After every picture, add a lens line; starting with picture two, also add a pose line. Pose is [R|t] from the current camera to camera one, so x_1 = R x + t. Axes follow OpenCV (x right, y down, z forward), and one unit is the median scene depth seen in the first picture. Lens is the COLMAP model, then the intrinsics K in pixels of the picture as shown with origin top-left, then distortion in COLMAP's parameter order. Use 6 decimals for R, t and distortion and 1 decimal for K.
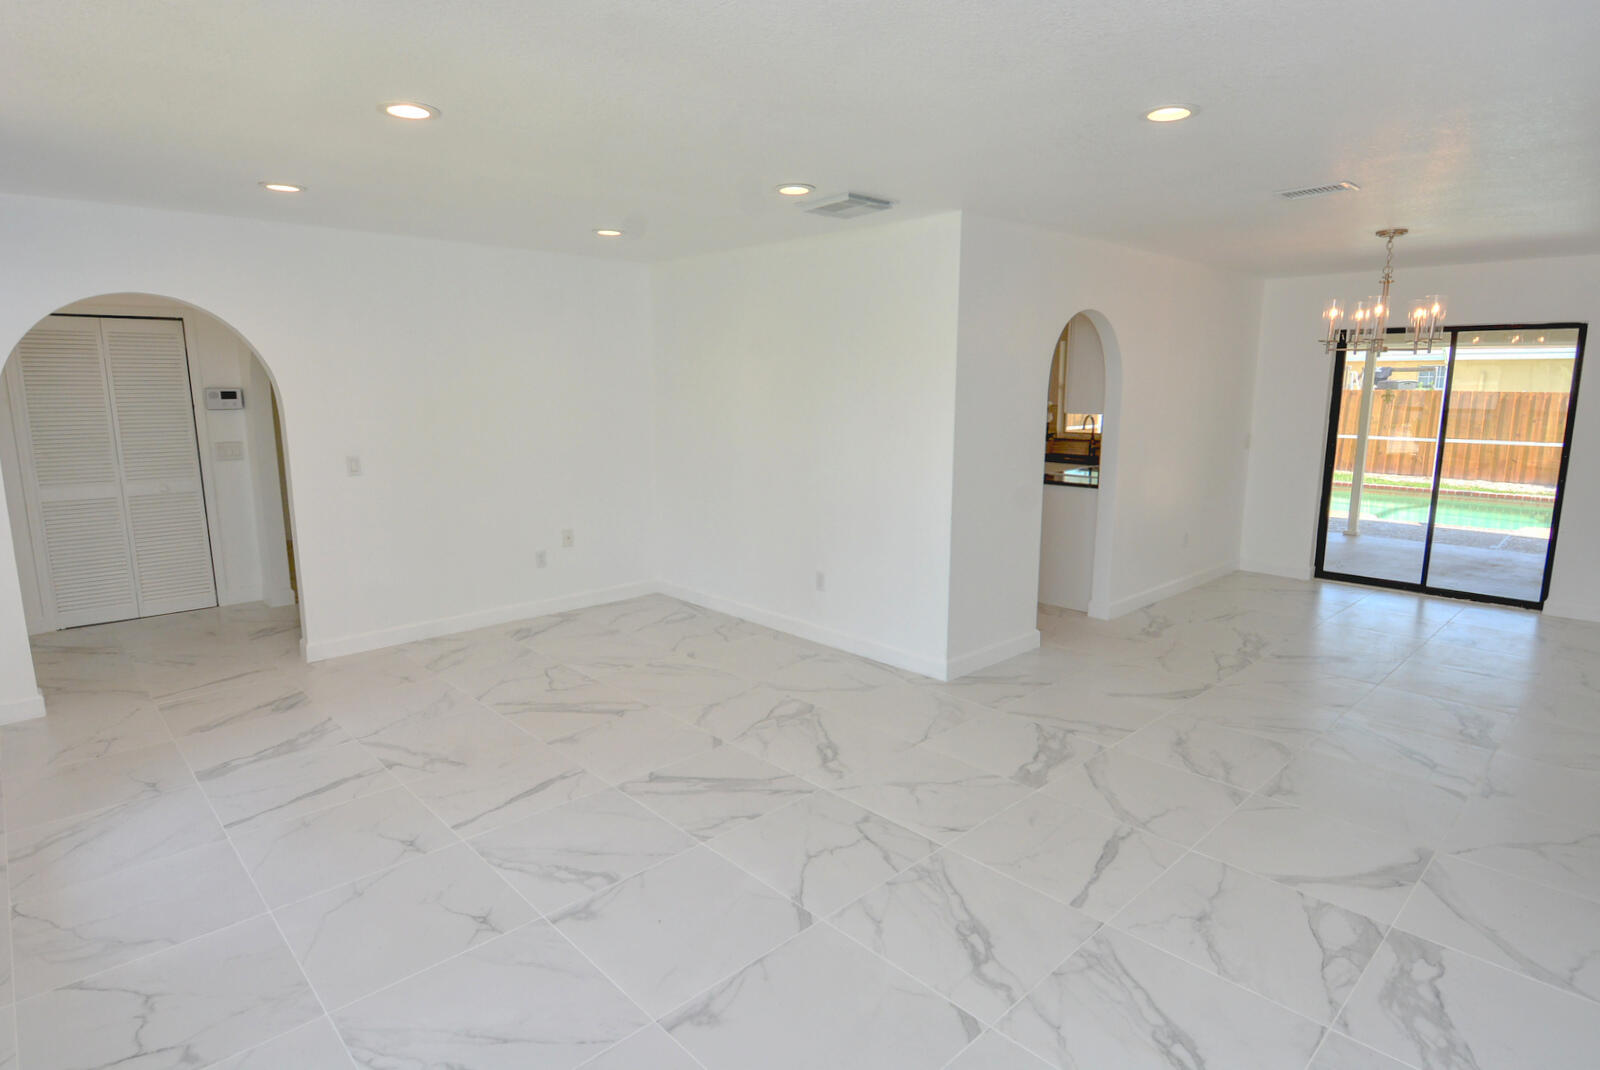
lens RADIAL K [[850.1, 0, 807.8], [0, 850.1, 522.8], [0, 0, 1]] dist [0.018421, -0.028889]
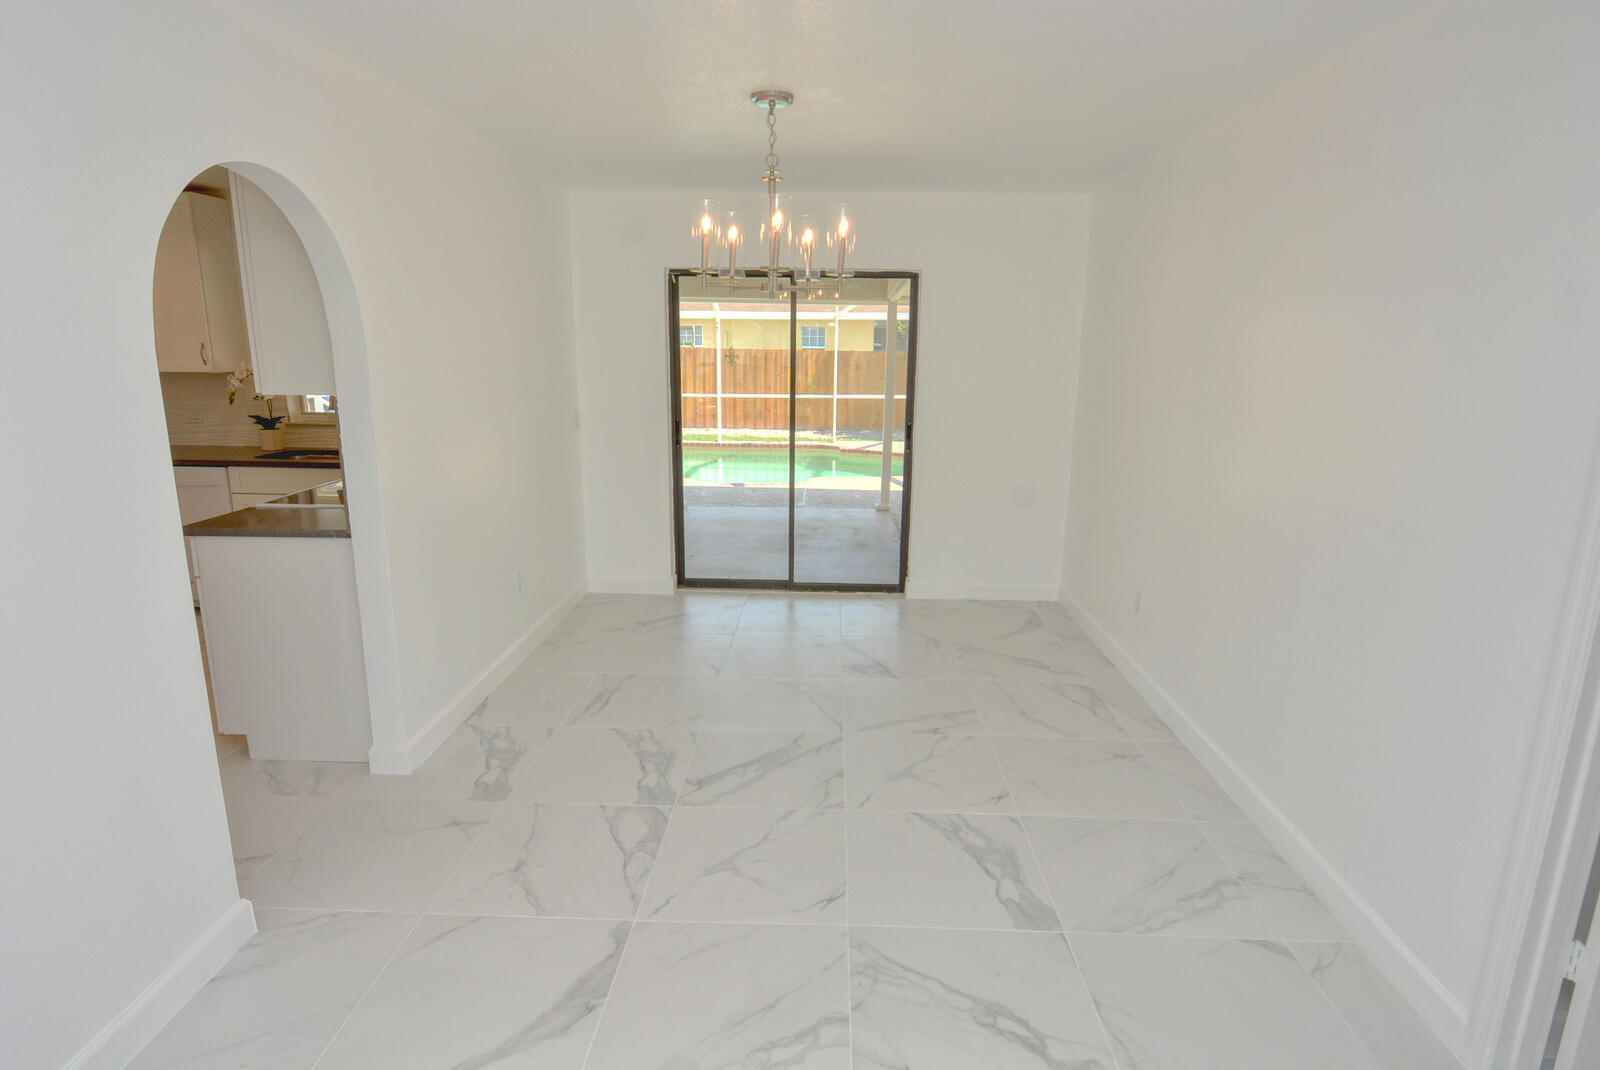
lens RADIAL K [[850.1, 0, 807.8], [0, 850.1, 522.8], [0, 0, 1]] dist [0.018421, -0.028889]
pose [[0.712050, -0.133305, 0.689358, 0.084725], [0.097733, 0.991071, 0.090699, -0.032262], [-0.695293, 0.002791, 0.718721, 0.203713]]
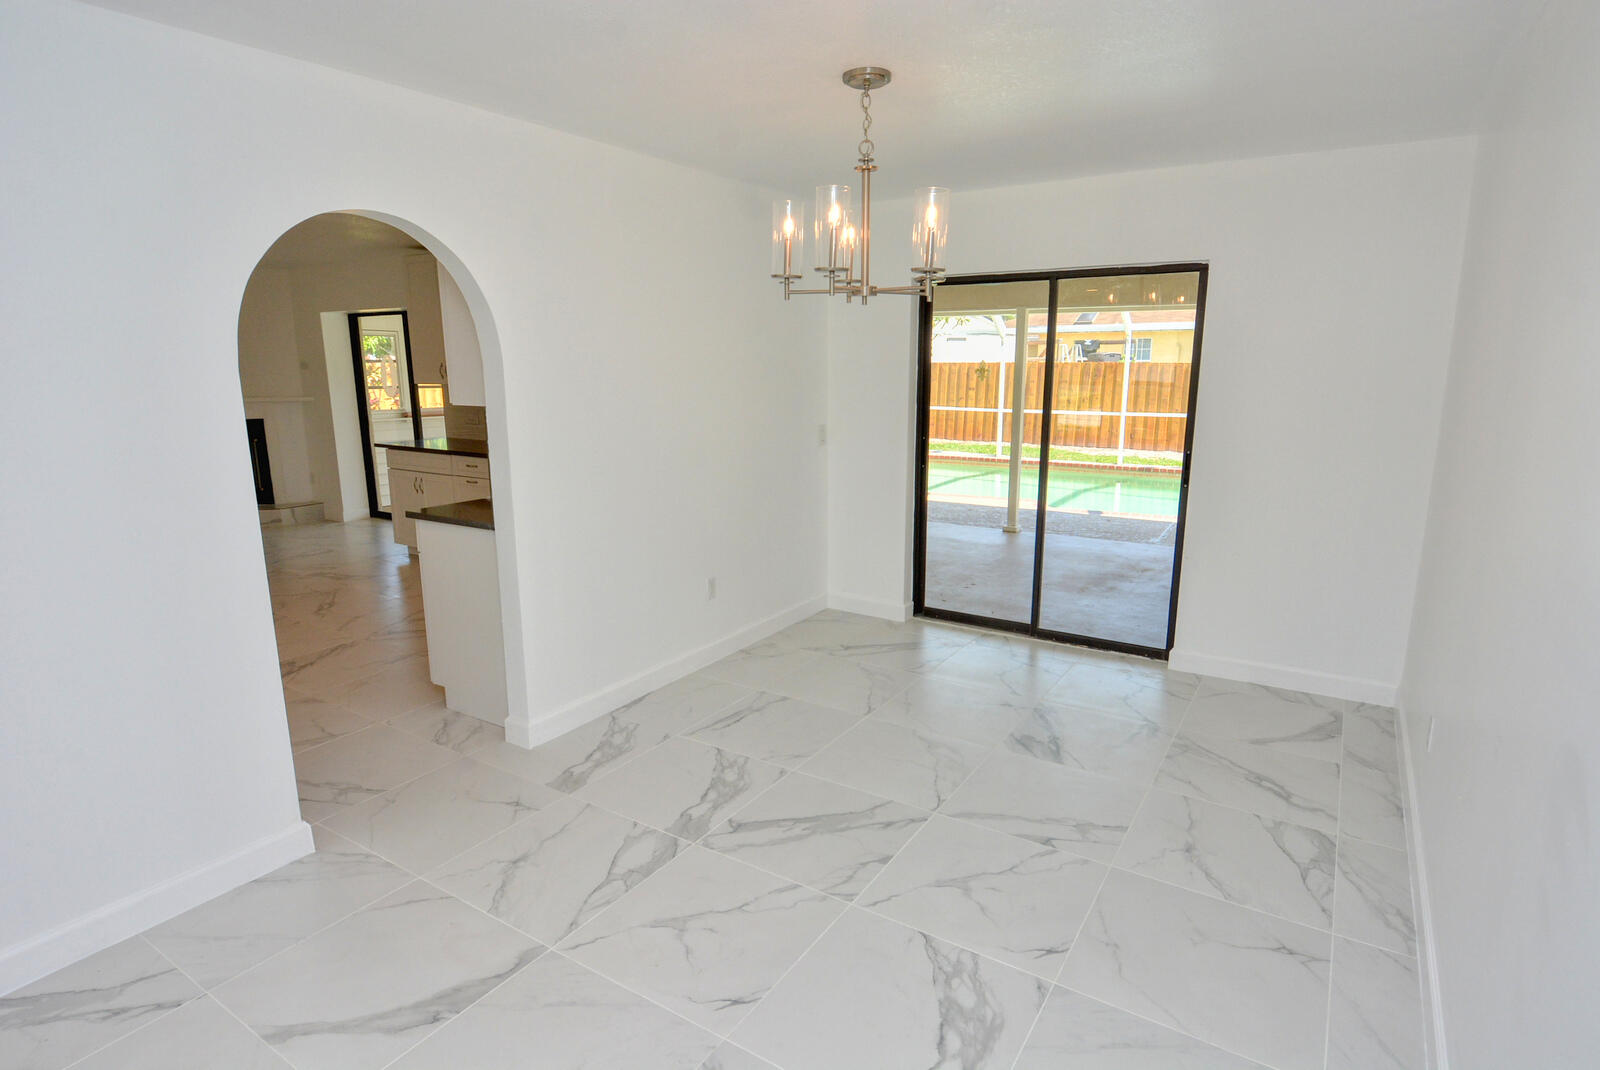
lens RADIAL K [[842.2, 0, 804.2], [0, 842.2, 534.5], [0, 0, 1]] dist [0.016605, -0.027946]
pose [[0.970830, -0.047070, 0.235101, 0.192027], [0.035938, 0.998031, 0.051416, -0.028408], [-0.237058, -0.041467, 0.970610, 0.179180]]
